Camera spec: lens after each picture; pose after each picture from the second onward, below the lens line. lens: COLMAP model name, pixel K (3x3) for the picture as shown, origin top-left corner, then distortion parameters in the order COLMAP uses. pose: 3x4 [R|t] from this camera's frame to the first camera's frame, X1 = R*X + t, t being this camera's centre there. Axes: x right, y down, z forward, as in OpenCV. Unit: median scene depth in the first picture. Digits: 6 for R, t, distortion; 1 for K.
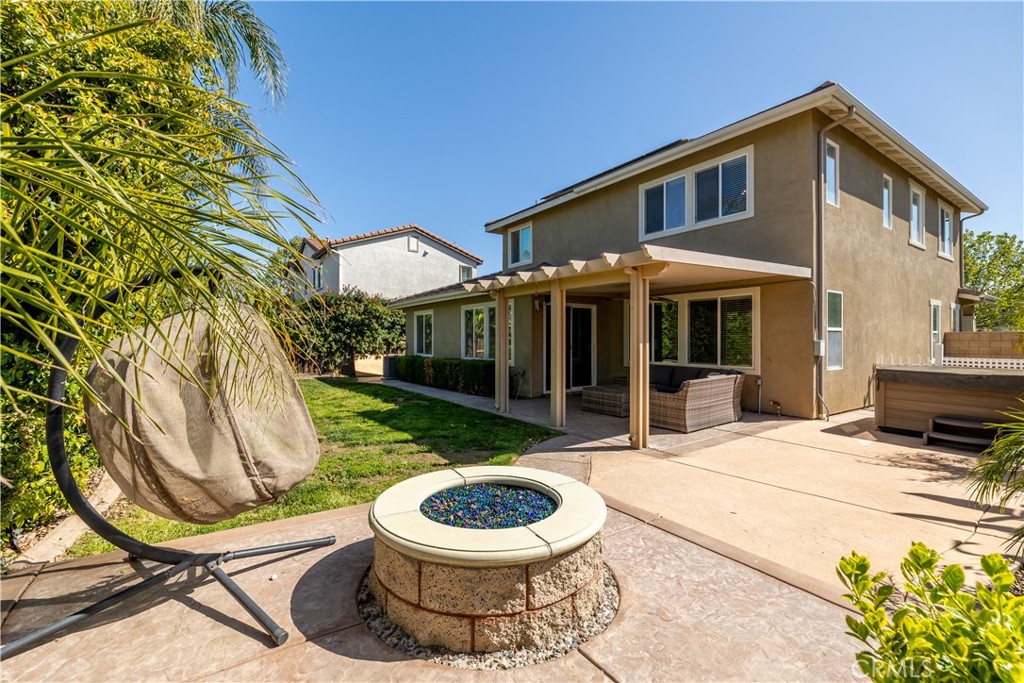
lens RADIAL K [[442.8, 0, 503.2], [0, 442.8, 336.5], [0, 0, 1]] dist [0.000549, -0.000484]
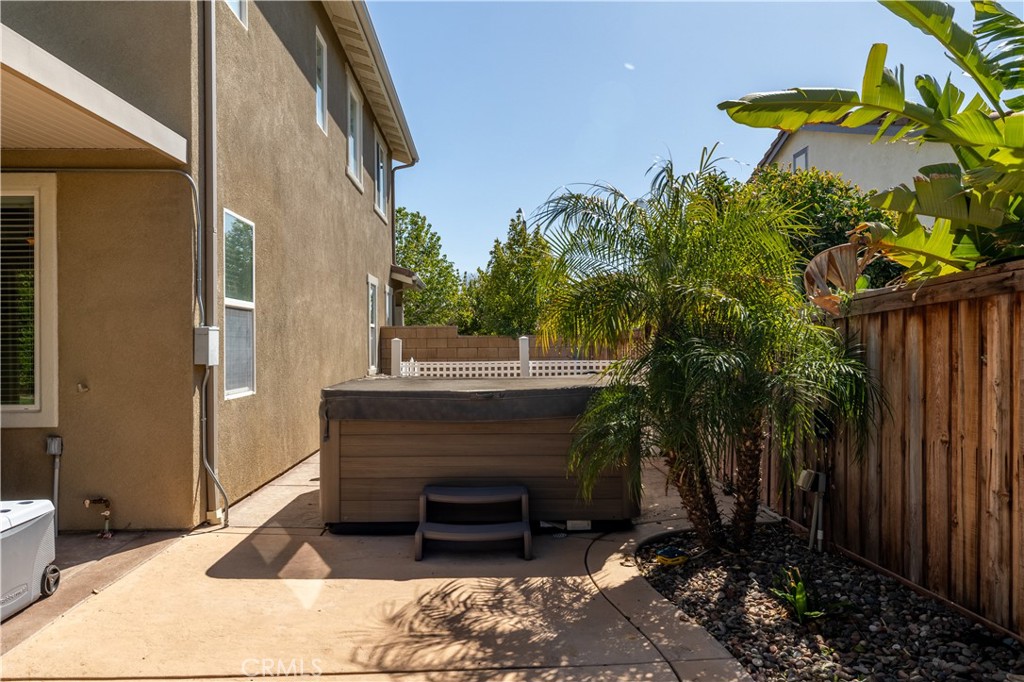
lens RADIAL K [[683.3, 0, 506.5], [0, 683.3, 343.7], [0, 0, 1]] dist [-0.008568, 0.001459]
pose [[0.528418, -0.003428, 0.848978, 0.282692], [0.004108, 0.999990, 0.001481, 0.020512], [-0.848975, 0.002705, 0.528427, 0.376672]]
